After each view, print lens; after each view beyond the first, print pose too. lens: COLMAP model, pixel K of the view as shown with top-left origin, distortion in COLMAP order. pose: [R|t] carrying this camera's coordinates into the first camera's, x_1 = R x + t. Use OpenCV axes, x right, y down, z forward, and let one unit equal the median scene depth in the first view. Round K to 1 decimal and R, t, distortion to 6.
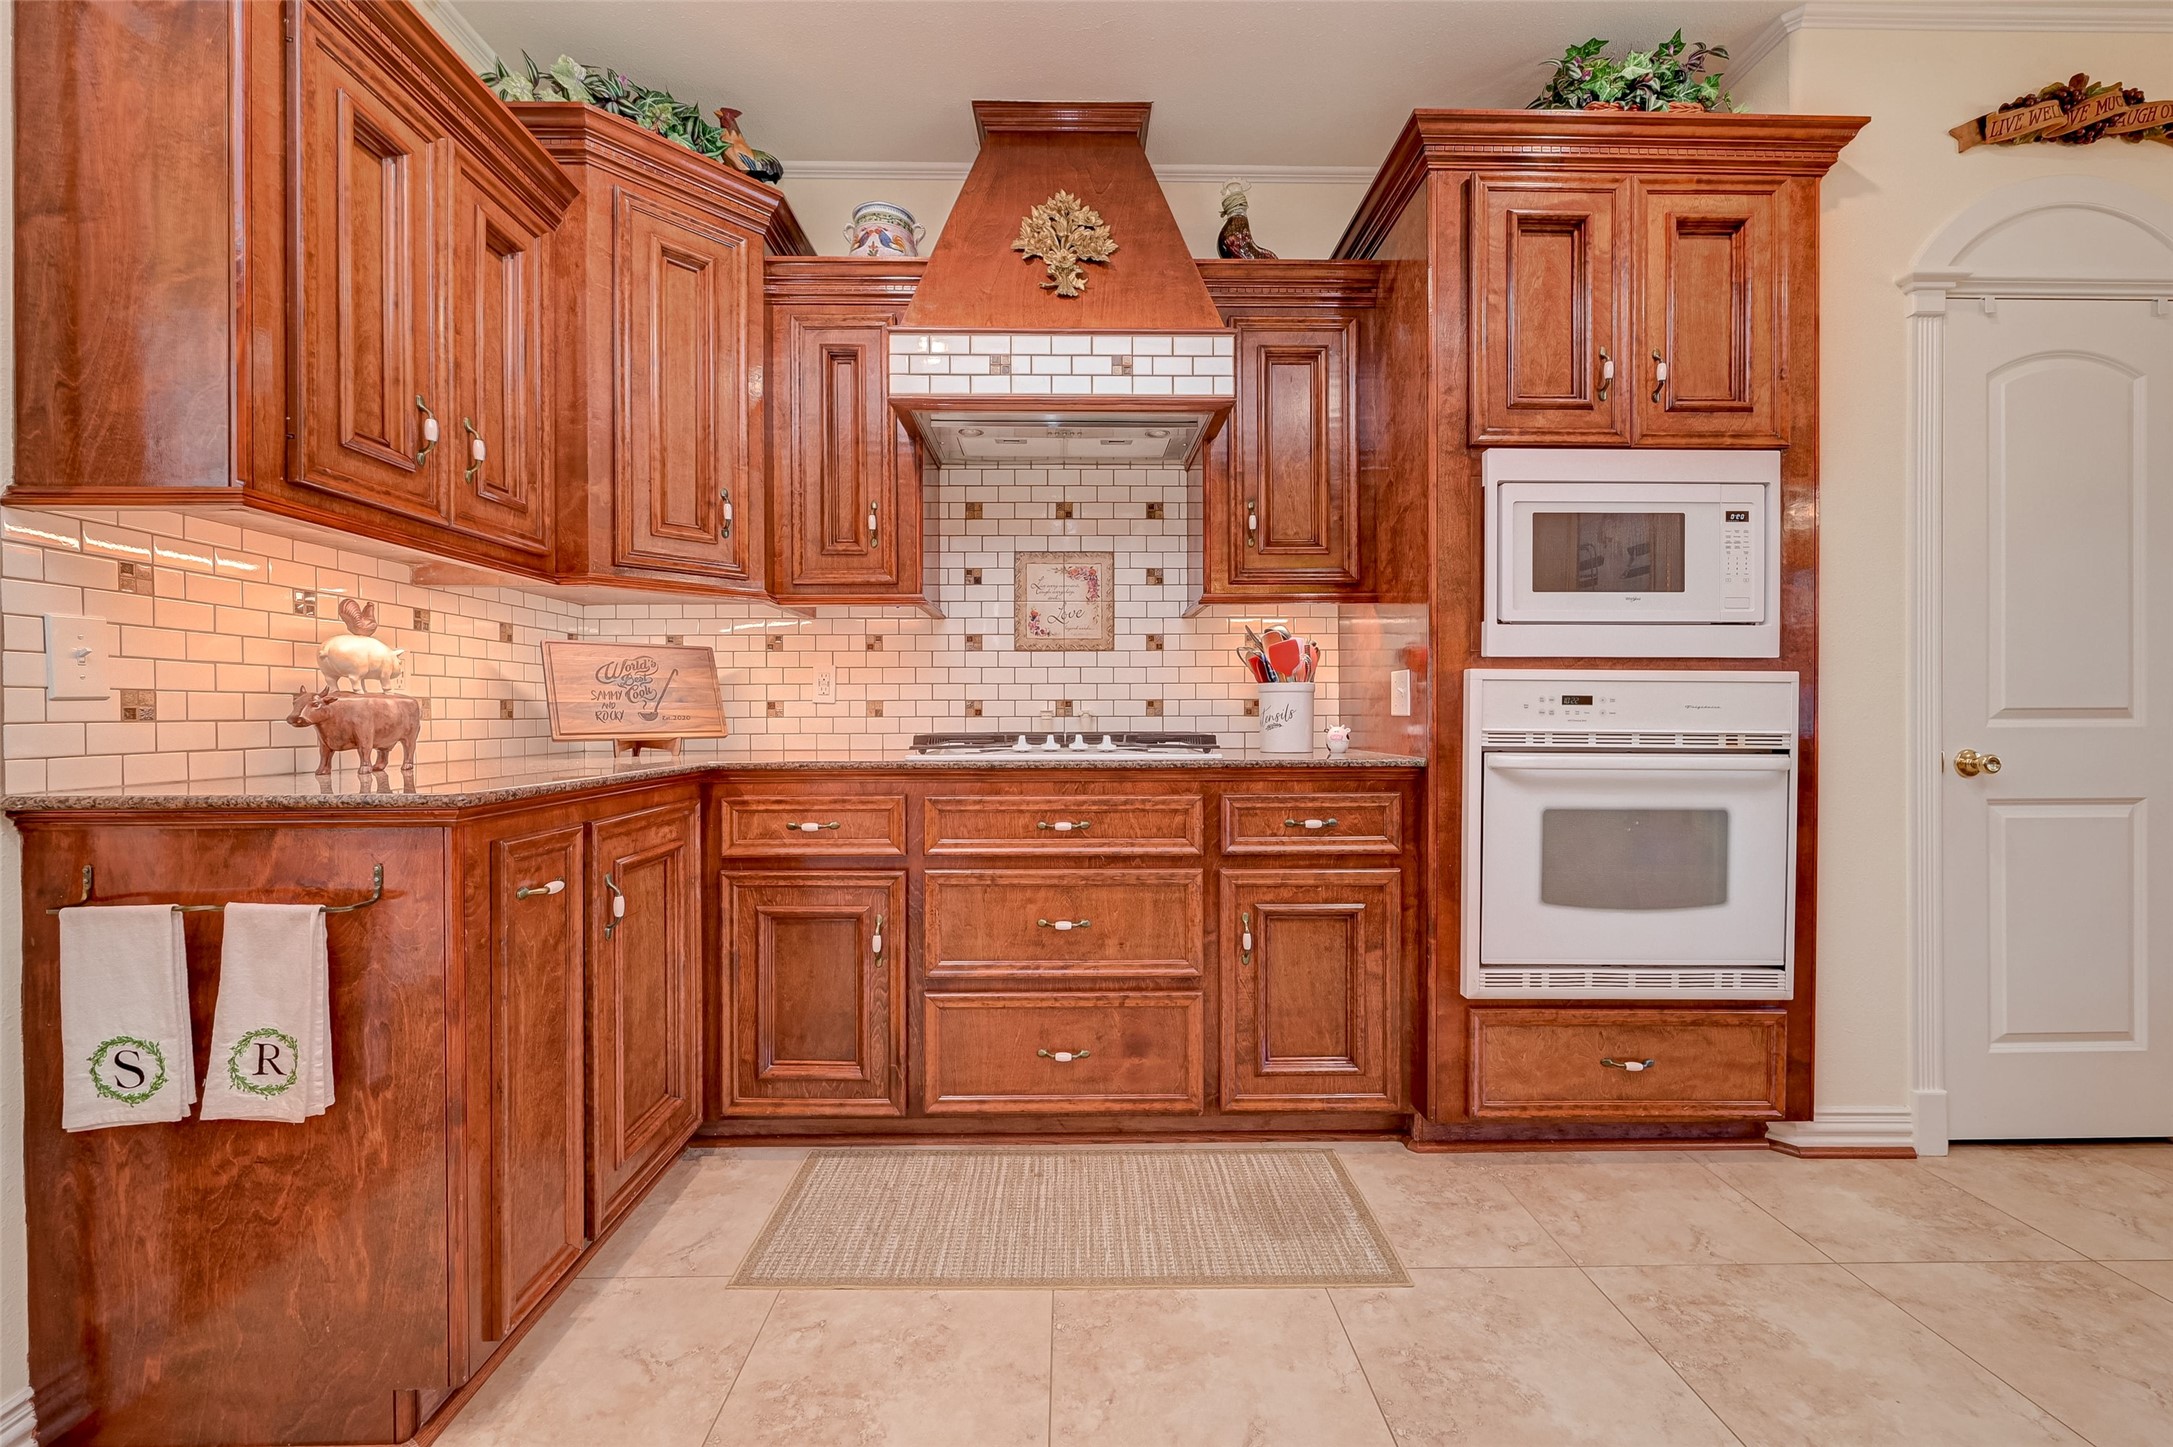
lens RADIAL K [[862.0, 0, 1086.5], [0, 862.0, 723.5], [0, 0, 1]] dist [-0.001041, -0.000362]
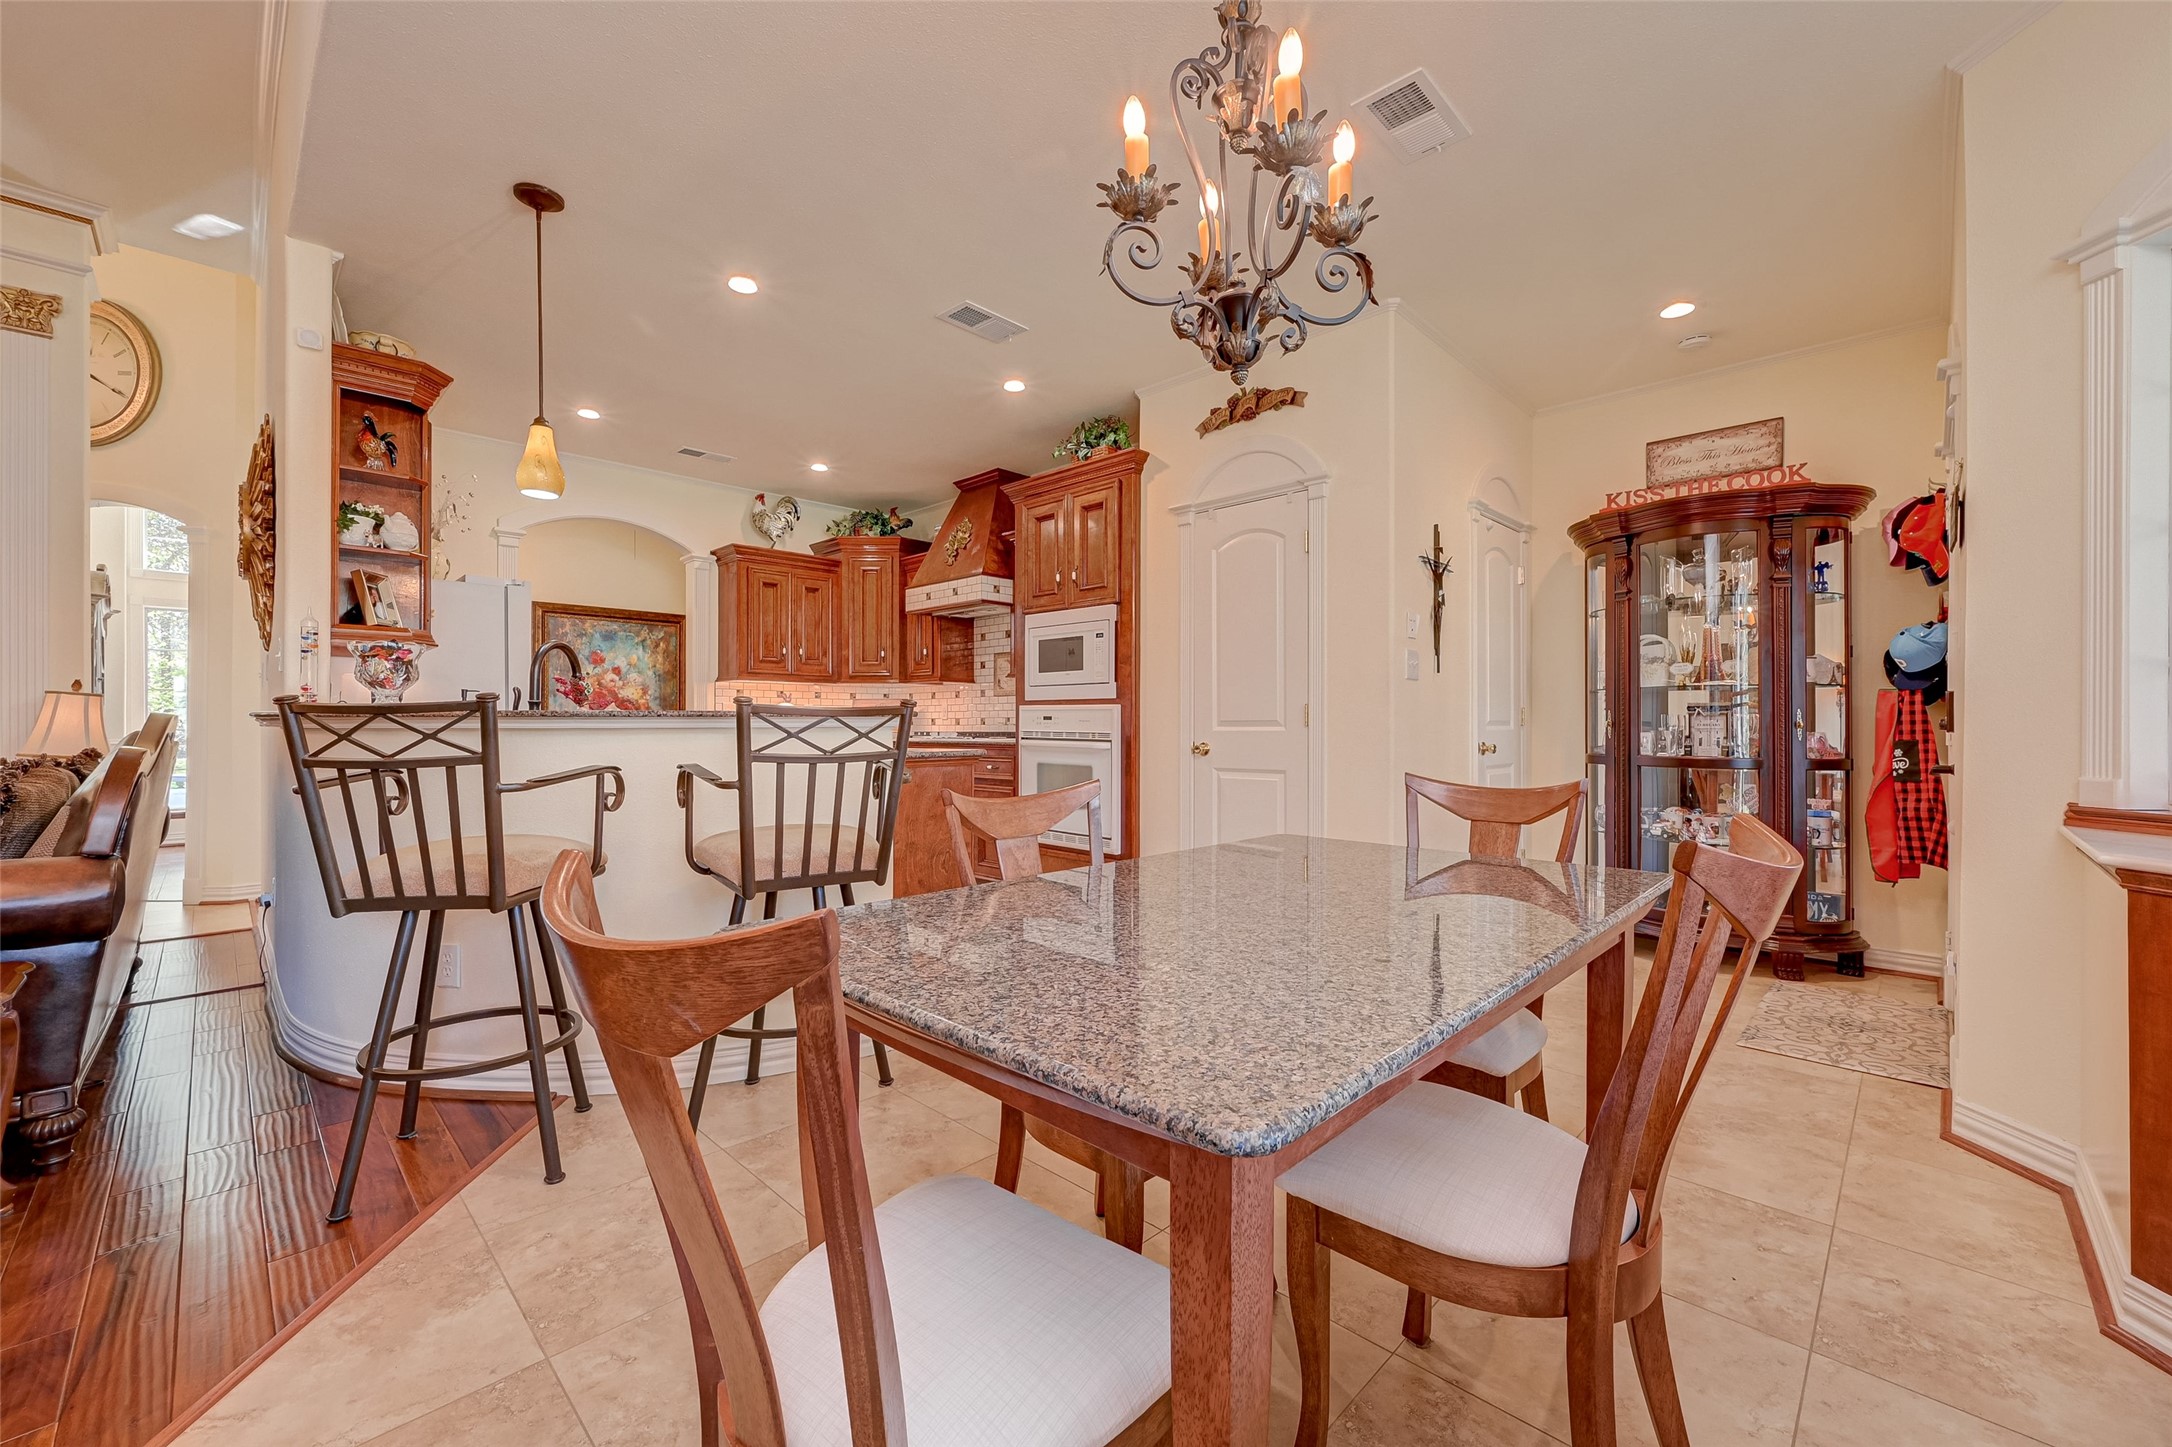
lens RADIAL K [[876.8, 0, 1086.3], [0, 876.8, 726.5], [0, 0, 1]] dist [0.001905, -0.000008]
pose [[0.695447, 0.000930, -0.718577, 2.270616], [-0.004975, 0.999981, -0.003521, 0.003895], [0.718560, 0.006024, 0.695439, -0.578009]]
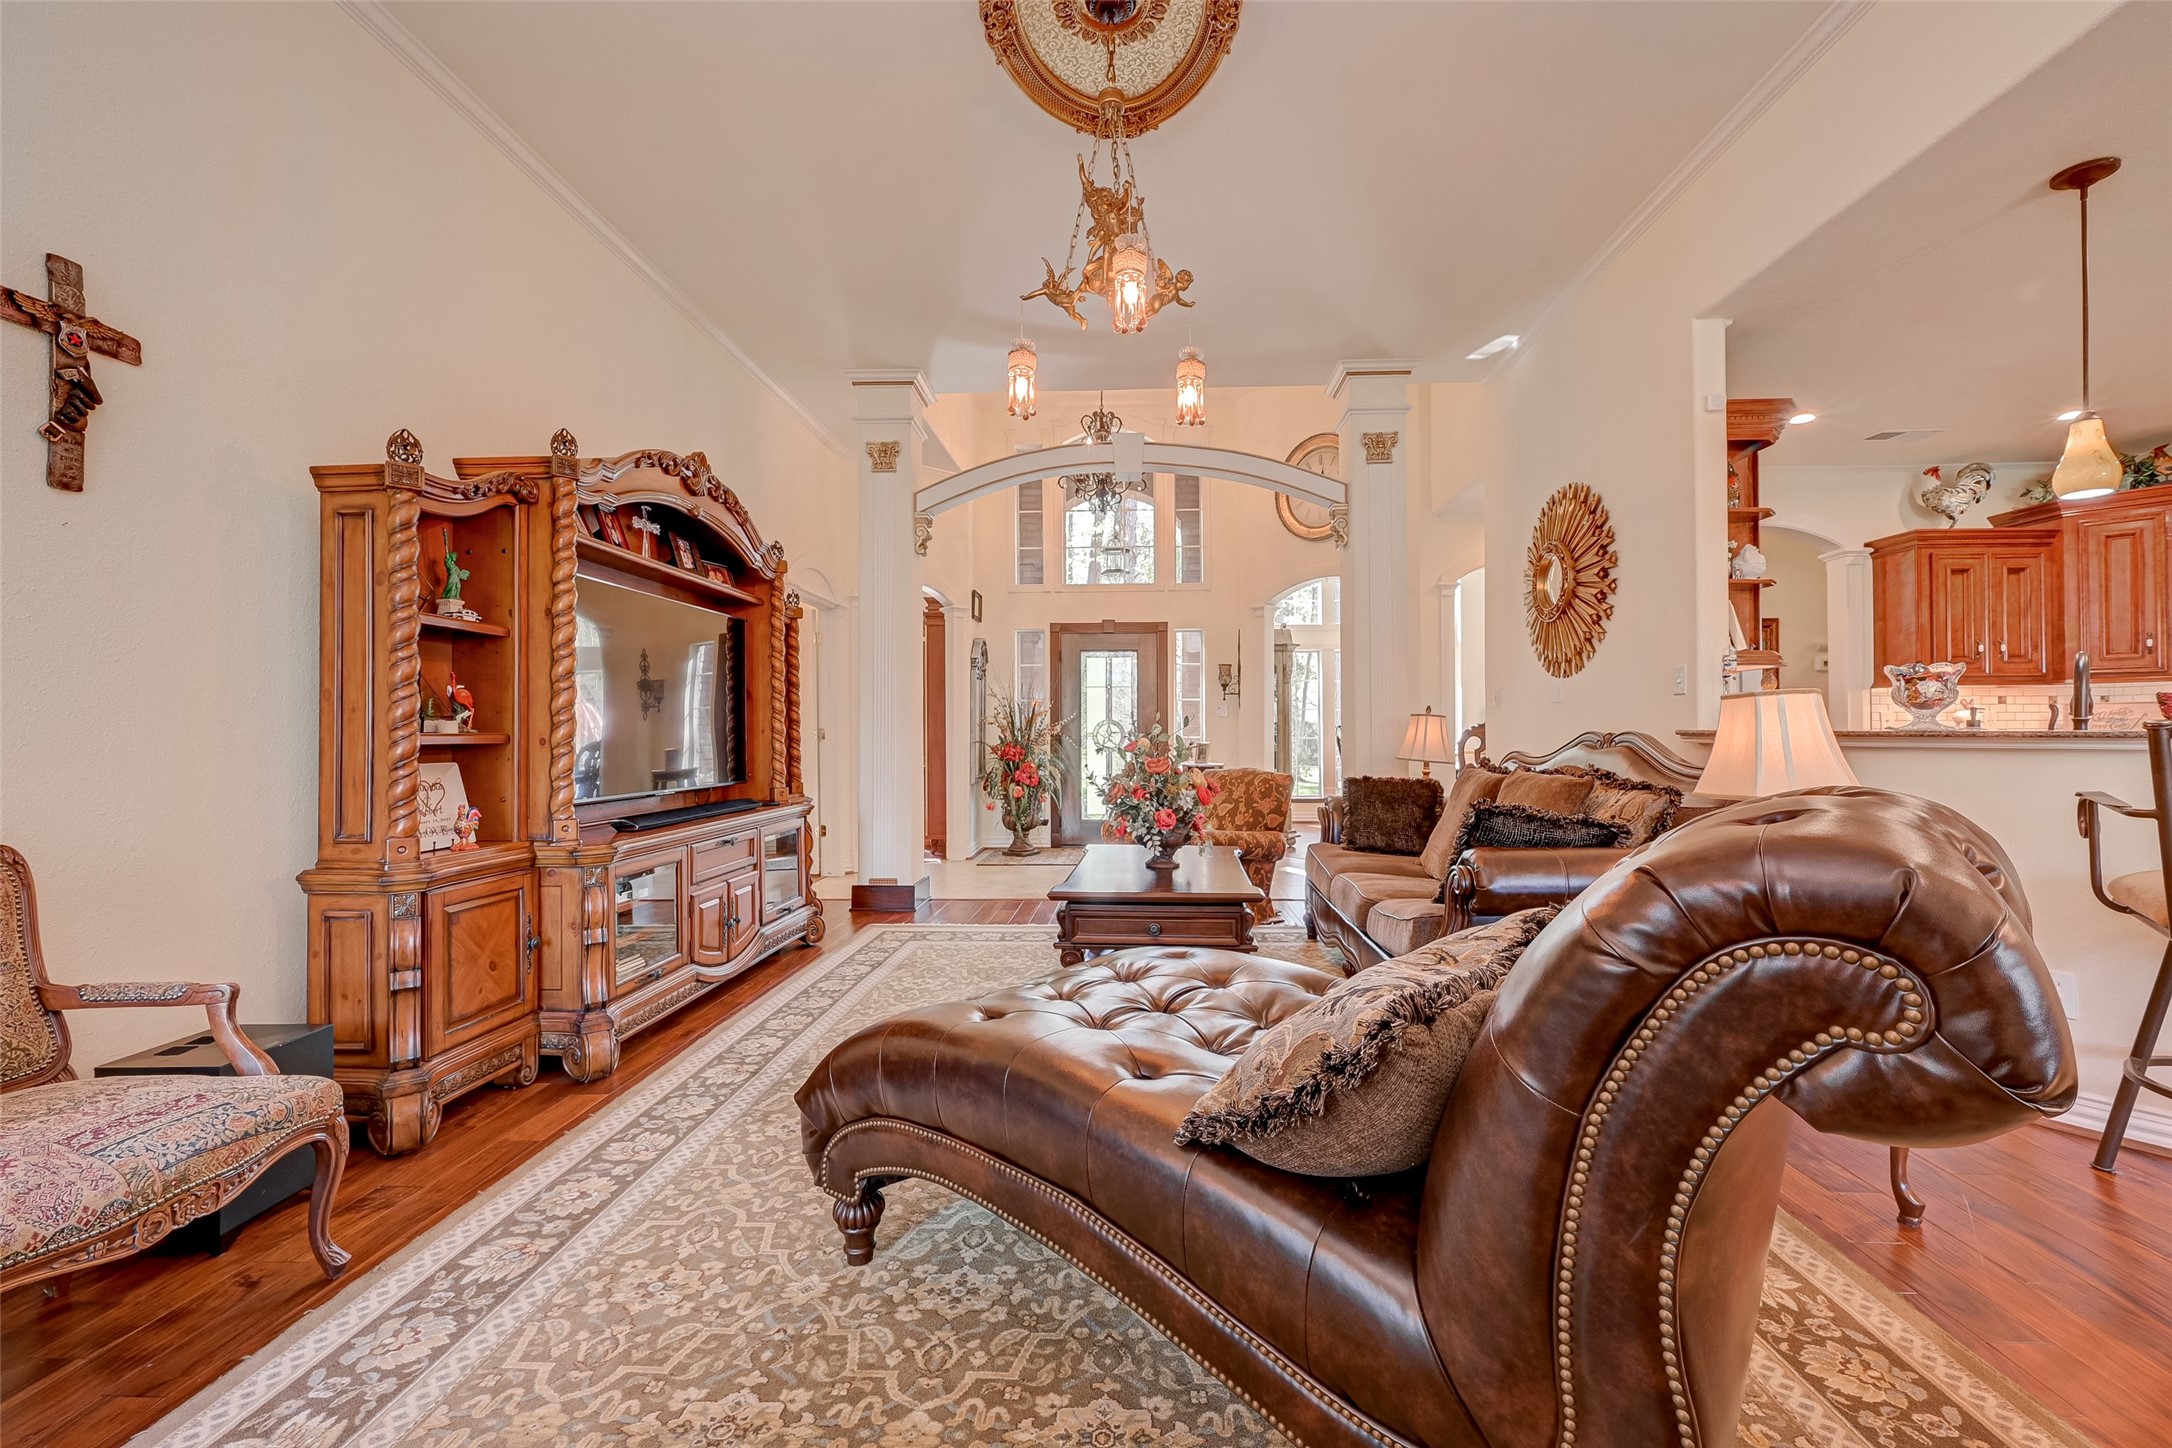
lens RADIAL K [[861.6, 0, 1086.0], [0, 861.6, 724.0], [0, 0, 1]] dist [-0.001041, -0.000362]
pose [[-0.062846, -0.009321, -0.997980, 2.005733], [-0.002041, 0.999955, -0.009211, -0.015287], [0.998021, 0.001458, -0.062862, -1.616315]]
